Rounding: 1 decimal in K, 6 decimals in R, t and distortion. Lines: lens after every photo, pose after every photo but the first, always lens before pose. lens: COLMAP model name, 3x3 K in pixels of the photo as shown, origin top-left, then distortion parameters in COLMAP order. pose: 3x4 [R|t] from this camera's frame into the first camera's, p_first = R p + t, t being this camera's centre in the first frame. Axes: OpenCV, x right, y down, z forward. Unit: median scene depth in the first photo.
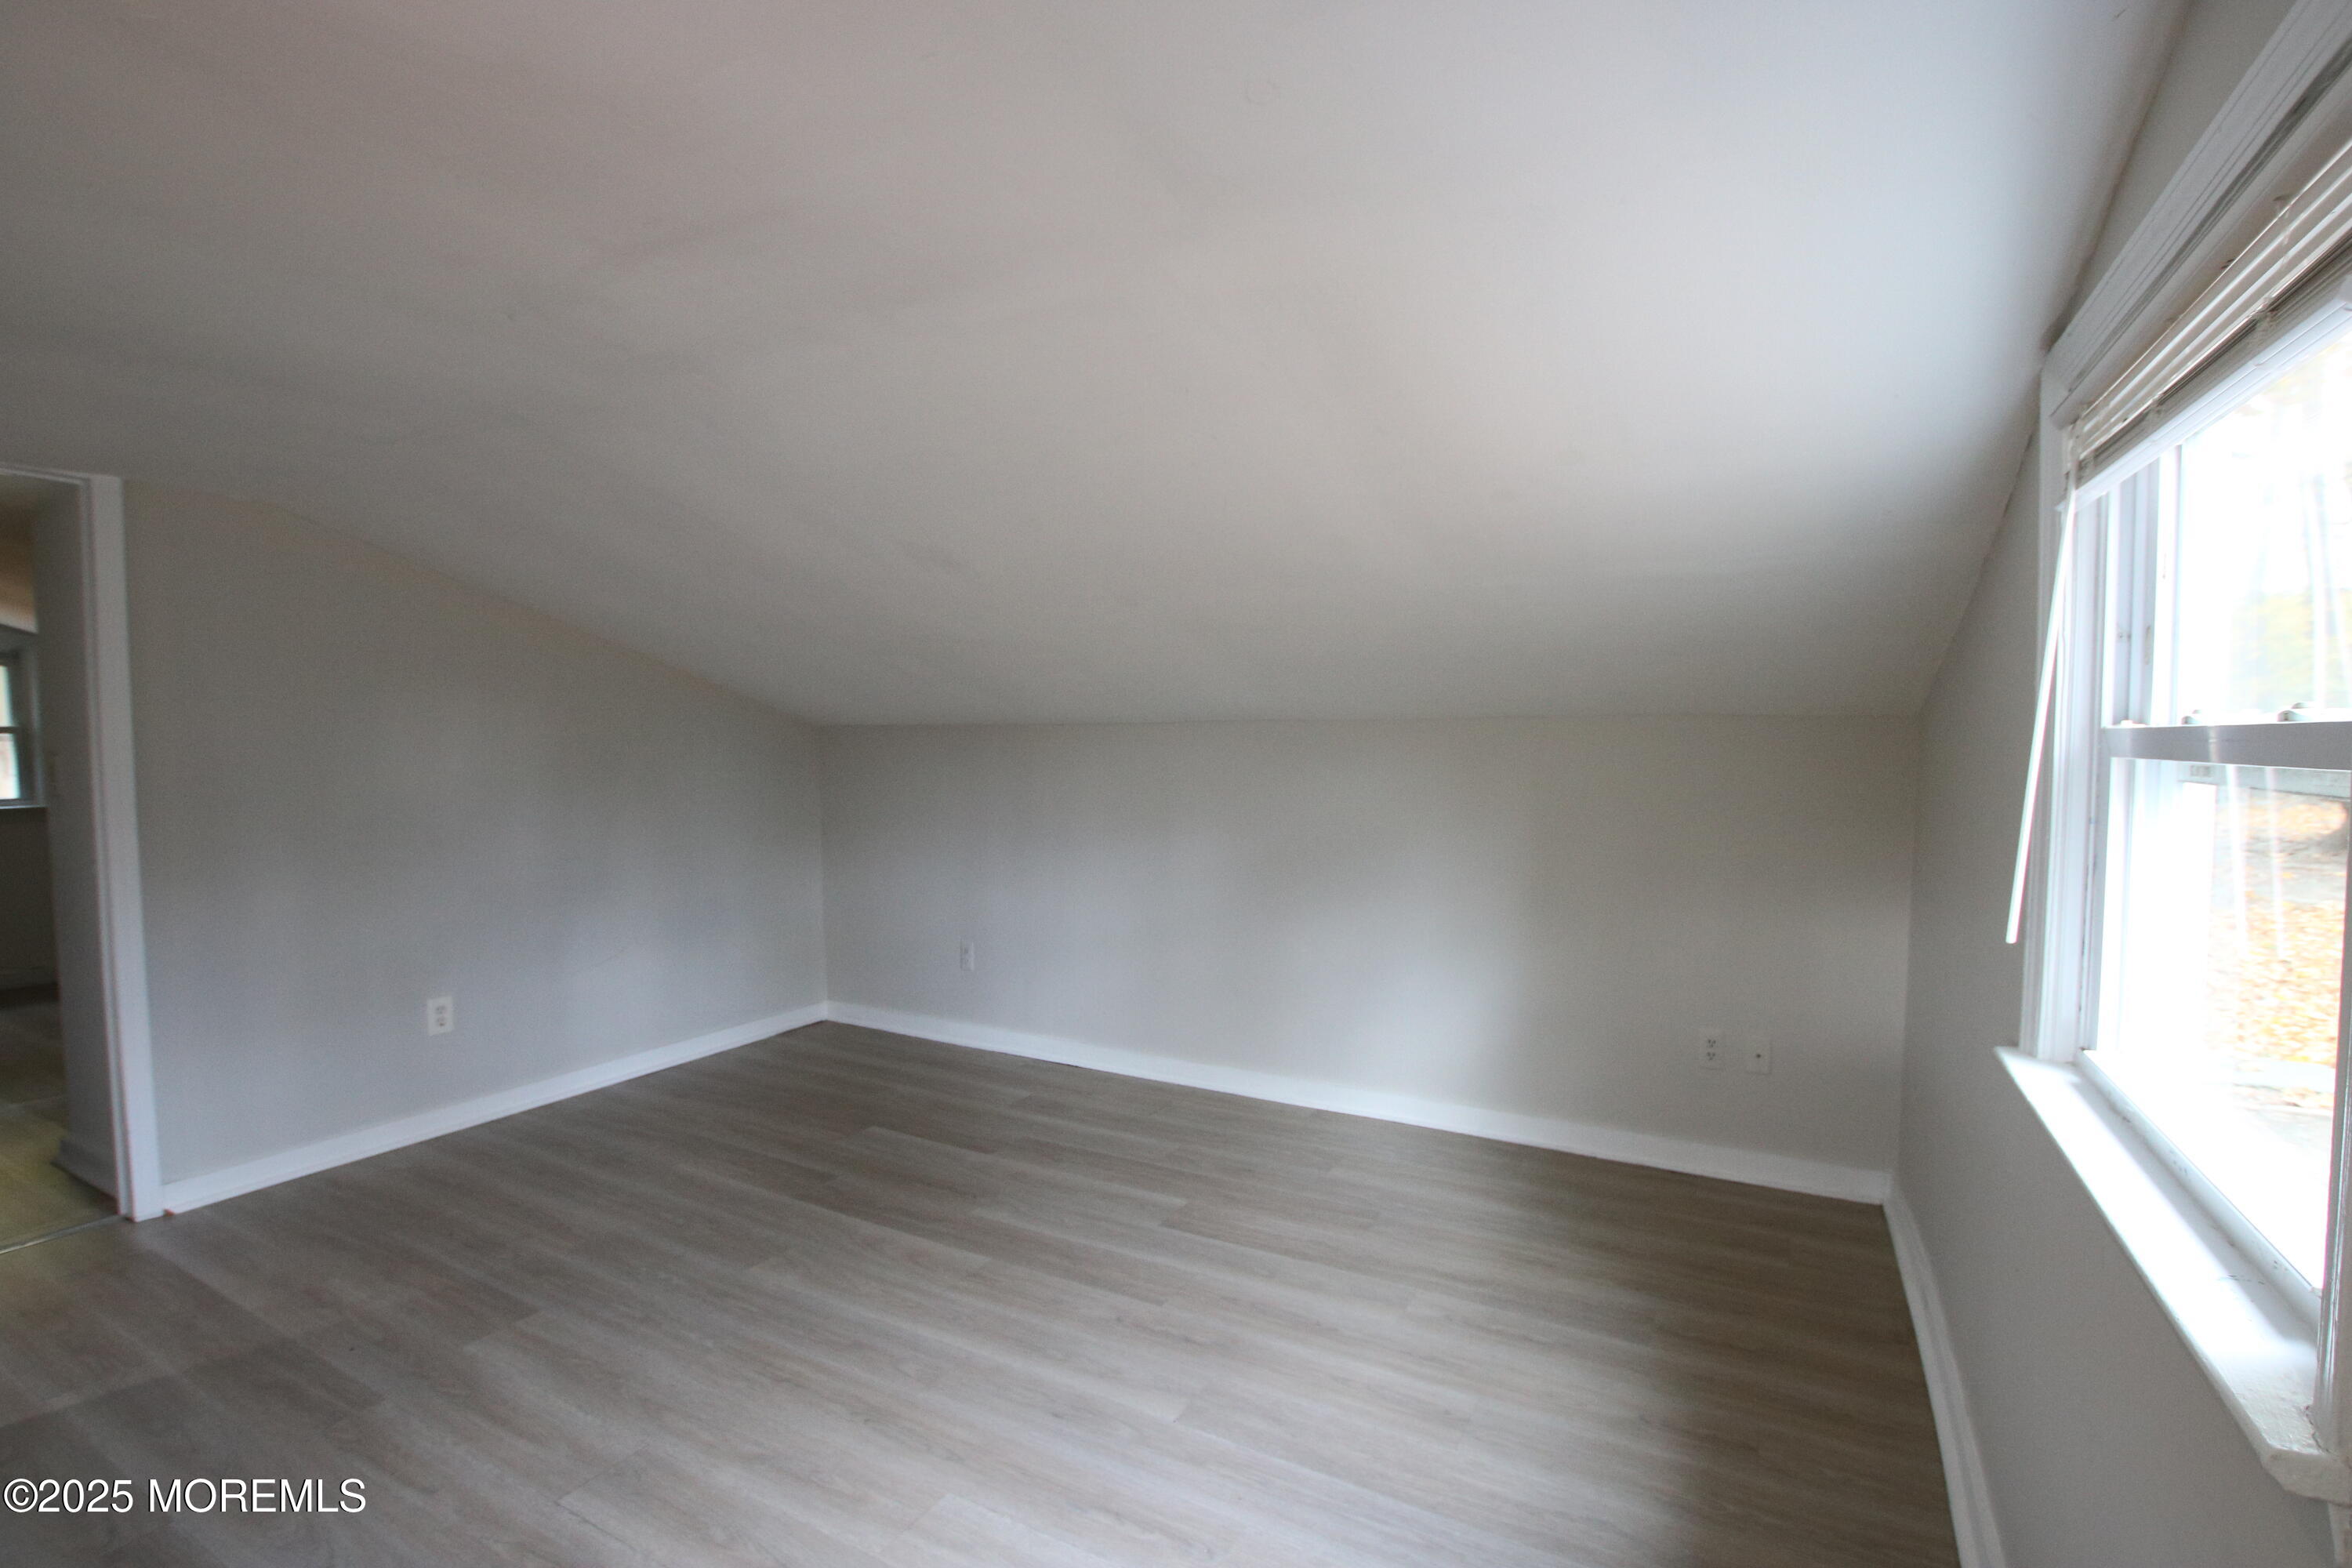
lens RADIAL K [[1126.4, 0, 1172.2], [0, 1126.4, 802.0], [0, 0, 1]] dist [-0.037354, 0.005823]
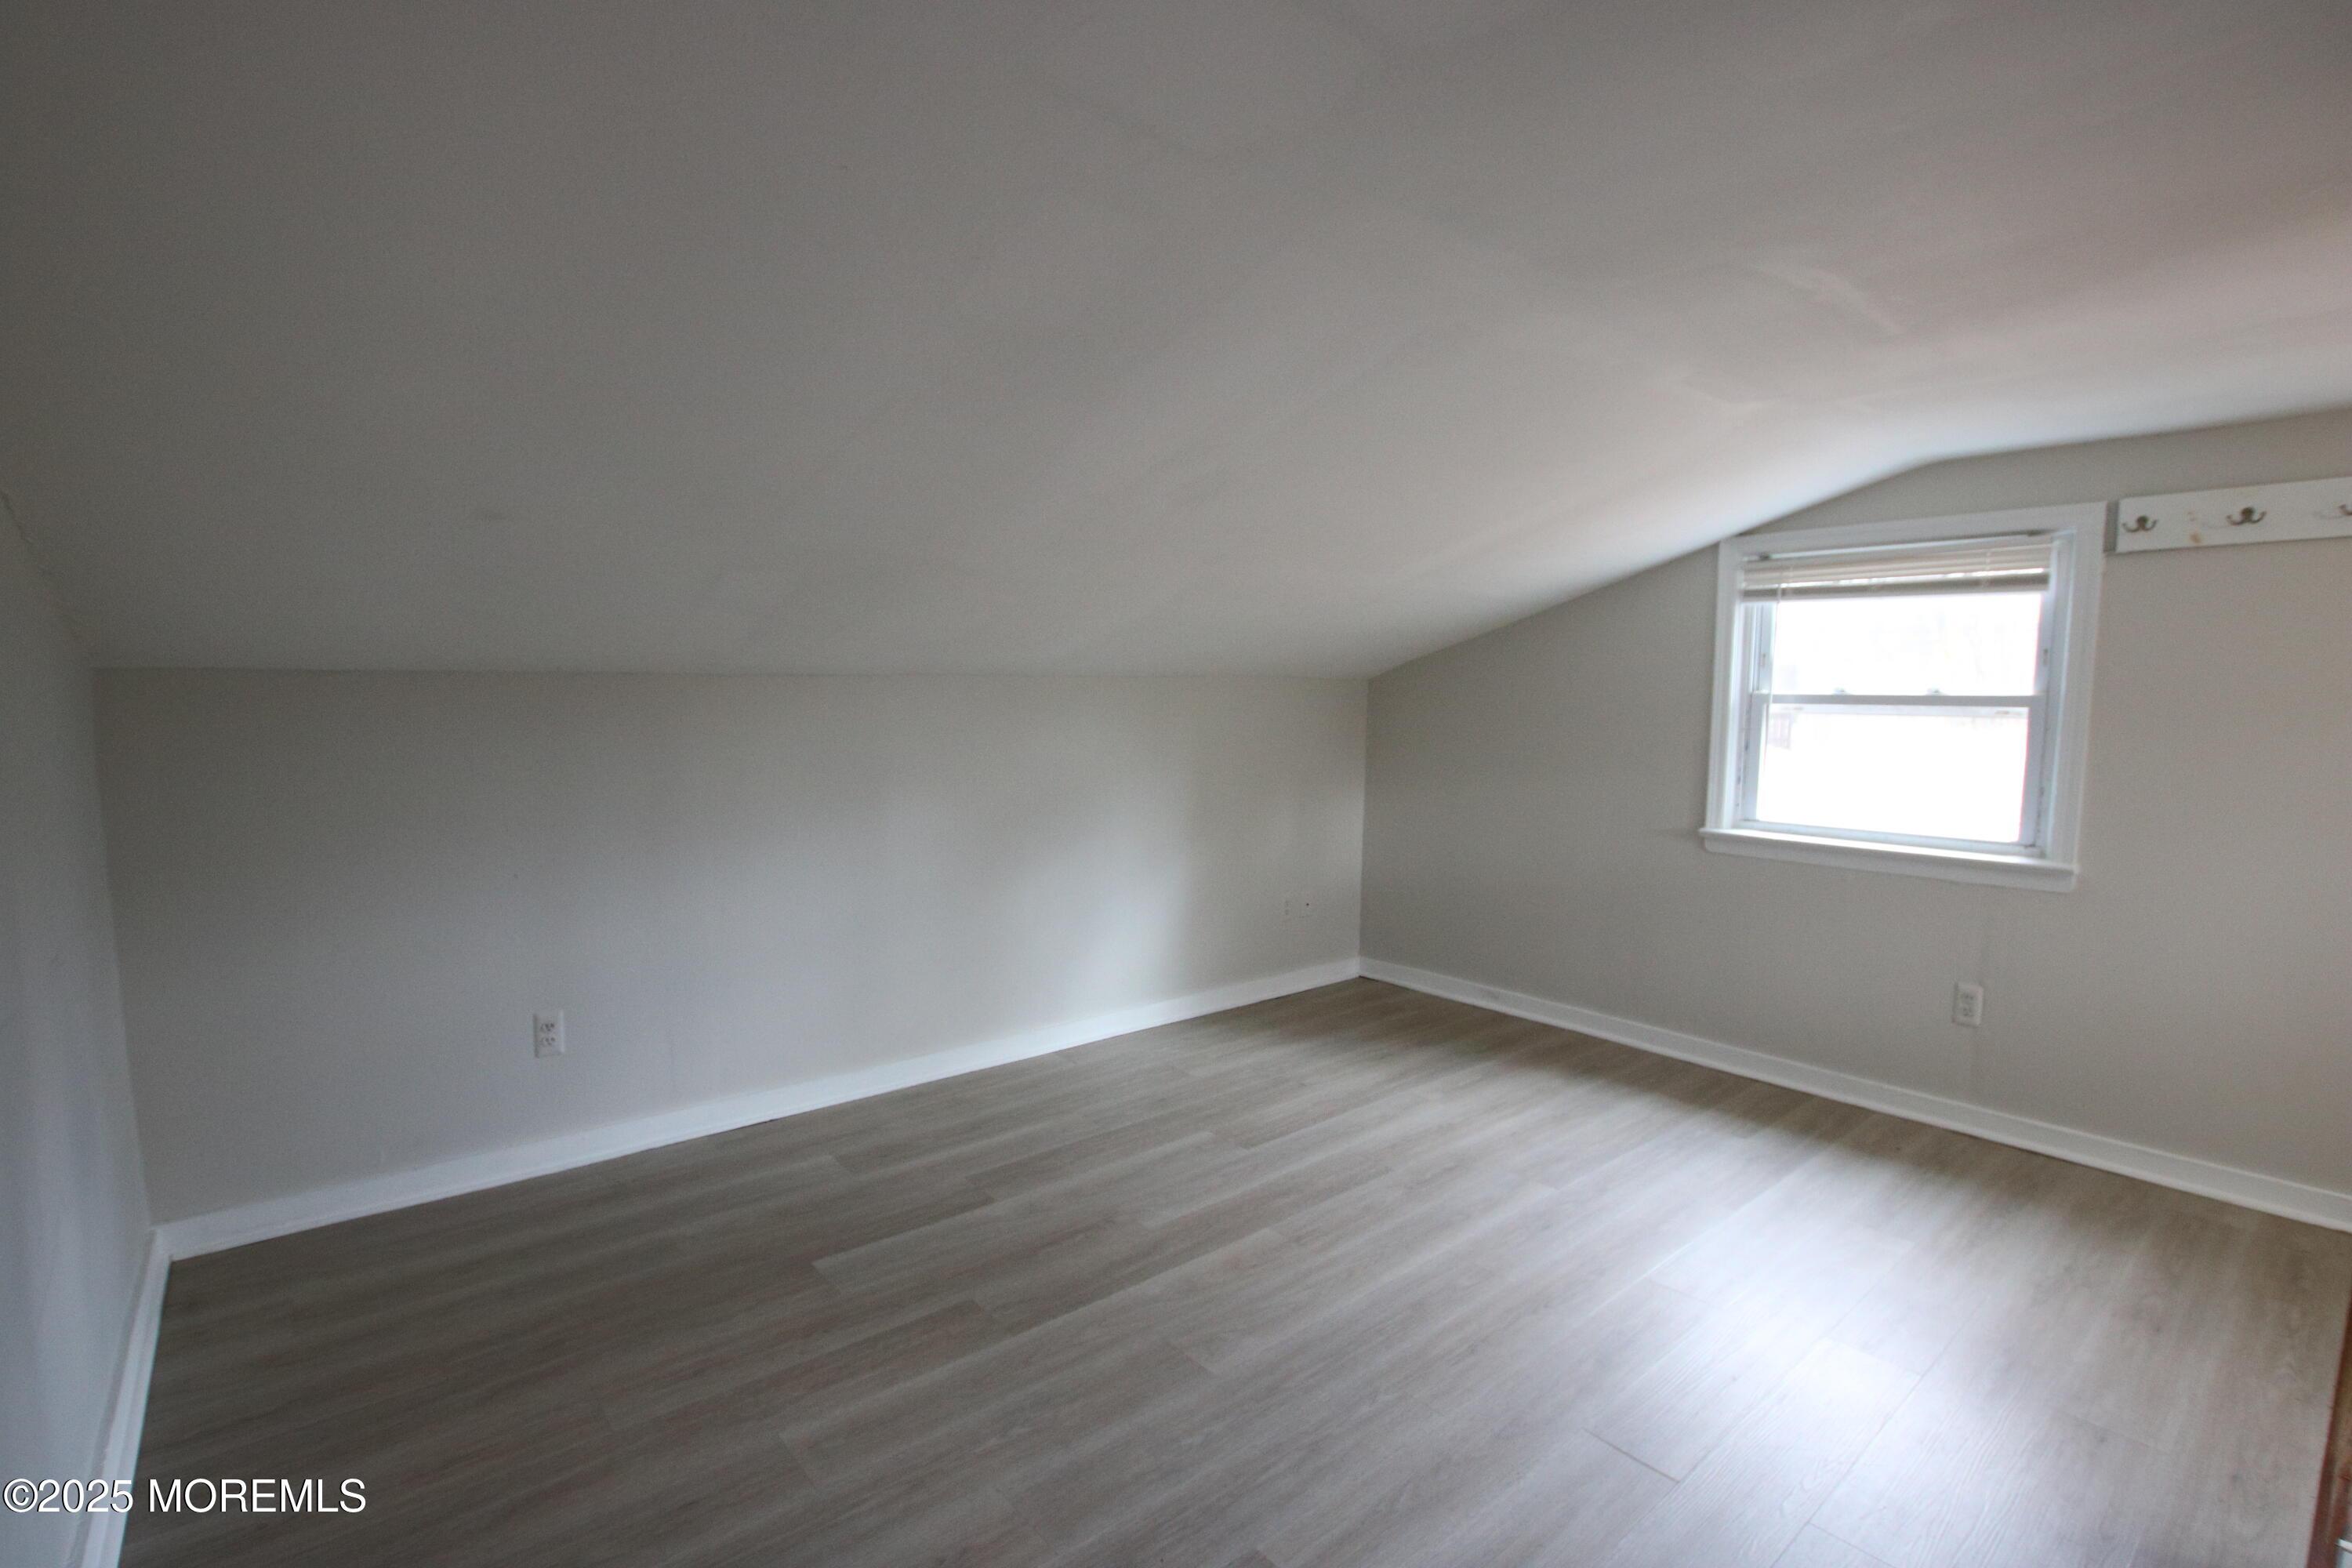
lens RADIAL K [[1126.4, 0, 1172.2], [0, 1126.4, 802.0], [0, 0, 1]] dist [-0.037354, 0.005823]
pose [[0.321821, -0.090832, 0.942434, -1.076737], [0.044331, 0.995741, 0.080832, -0.051404], [-0.945762, 0.015765, 0.324477, 0.741050]]
